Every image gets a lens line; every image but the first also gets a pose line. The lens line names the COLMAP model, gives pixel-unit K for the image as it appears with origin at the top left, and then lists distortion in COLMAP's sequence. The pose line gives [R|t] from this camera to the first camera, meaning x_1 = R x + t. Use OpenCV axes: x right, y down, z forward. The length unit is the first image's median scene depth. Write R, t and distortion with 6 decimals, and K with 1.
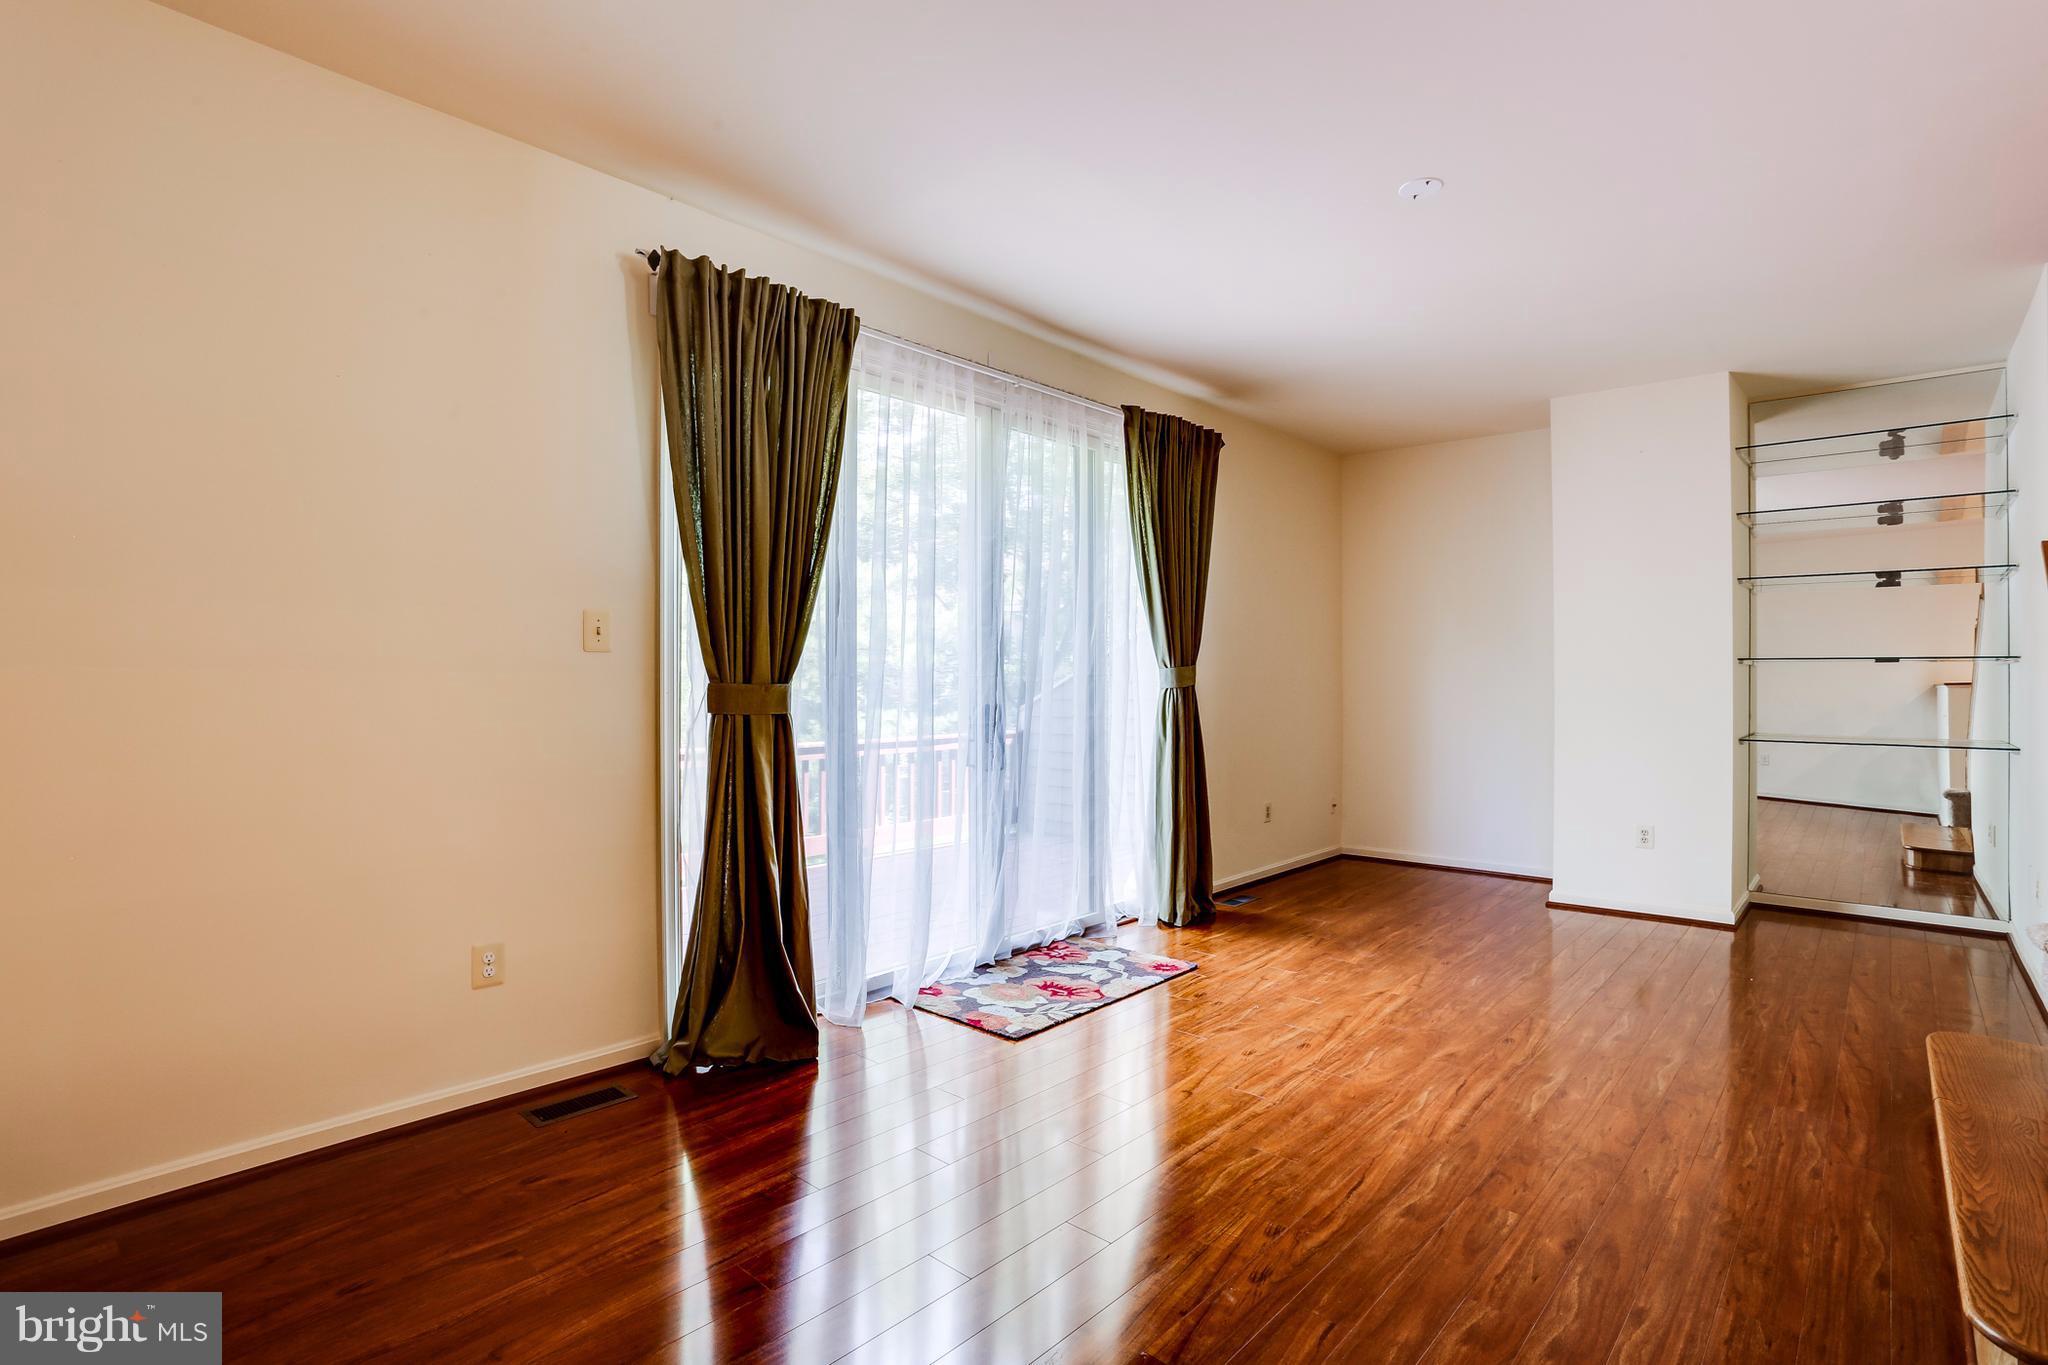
lens RADIAL K [[998.6, 0, 979.8], [0, 998.6, 677.5], [0, 0, 1]] dist [-0.055013, 0.019696]
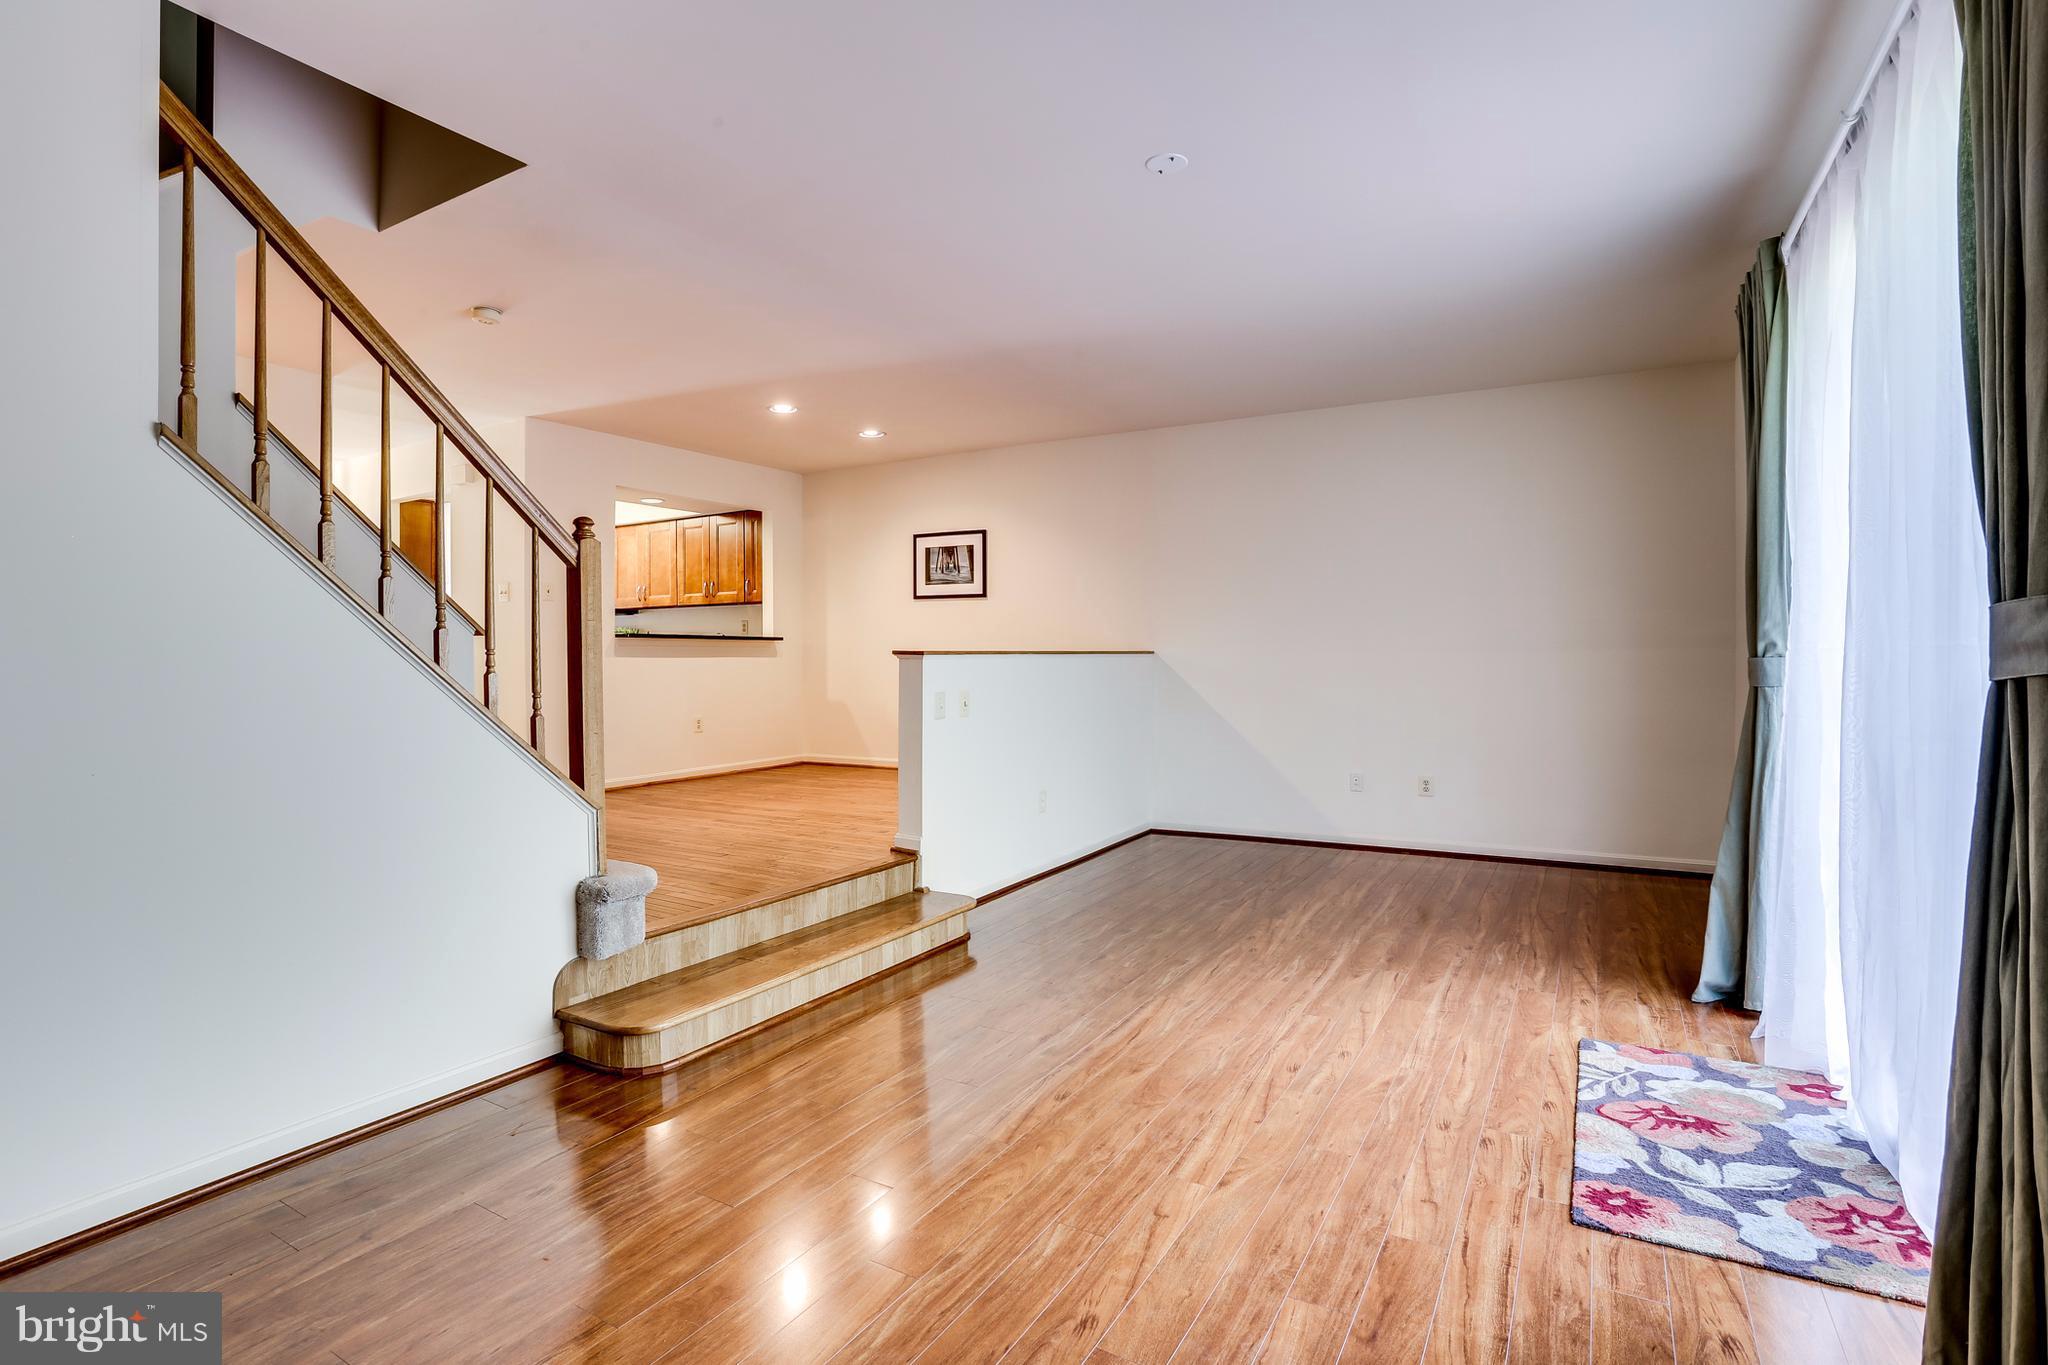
lens RADIAL K [[998.6, 0, 1014.3], [0, 998.6, 662.7], [0, 0, 1]] dist [-0.055013, 0.019696]
pose [[-0.973695, 0.001435, -0.227850, 0.751162], [0.001669, 0.999998, -0.000836, 0.013820], [0.227849, -0.001194, -0.973696, 1.754954]]
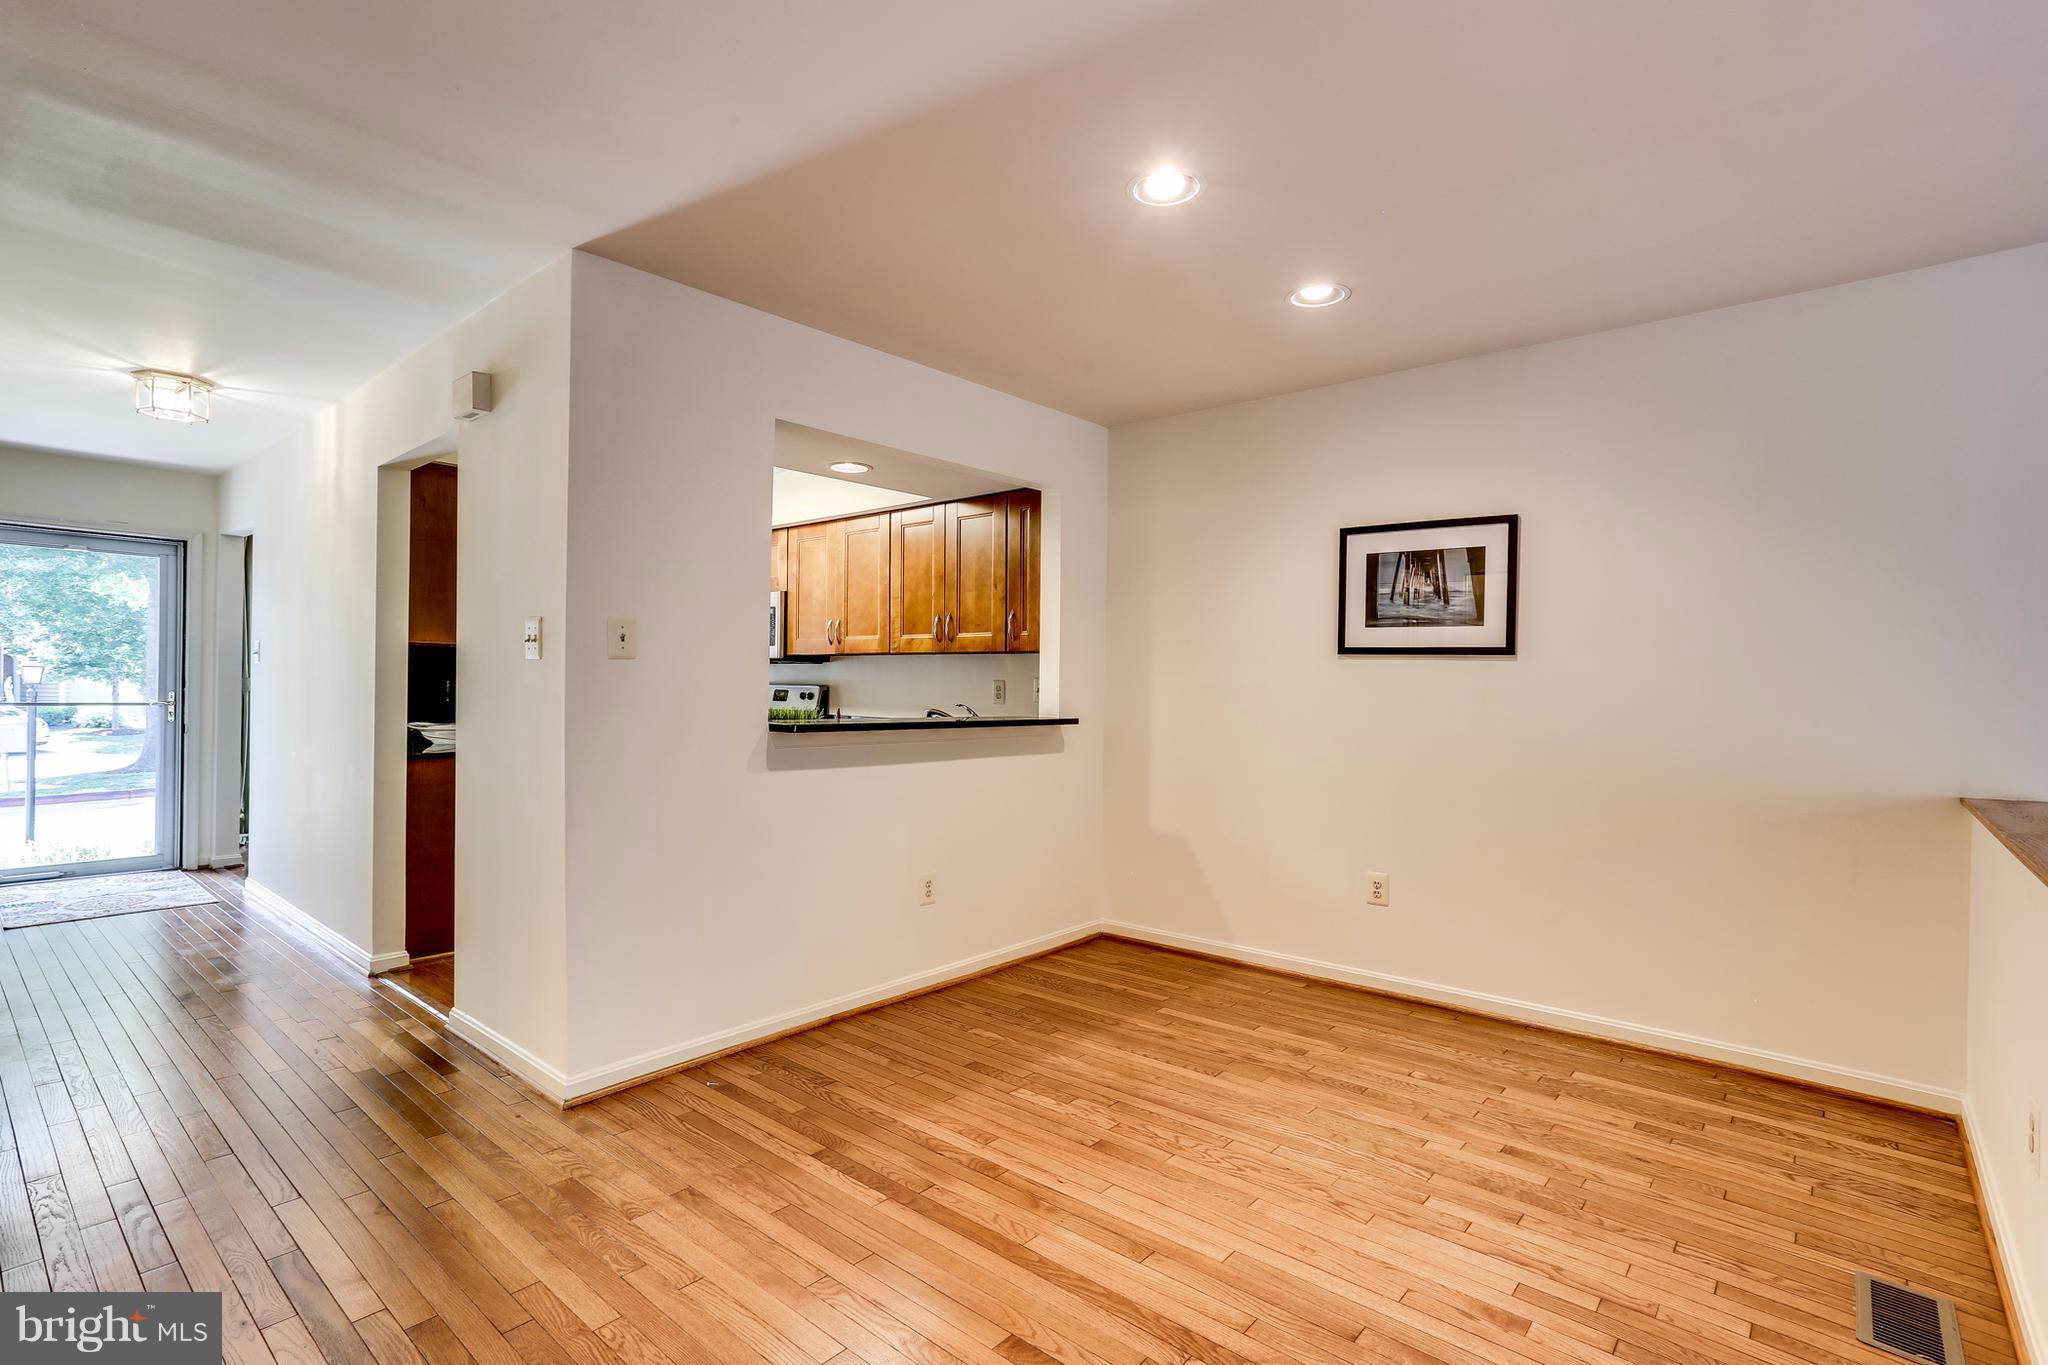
lens RADIAL K [[998.6, 0, 1012.0], [0, 998.6, 683.7], [0, 0, 1]] dist [-0.055013, 0.019696]
pose [[-0.999318, -0.018917, -0.031706, 0.875277], [-0.018877, 0.999821, -0.001575, -0.092951], [0.031731, -0.000975, -0.999496, 0.598485]]
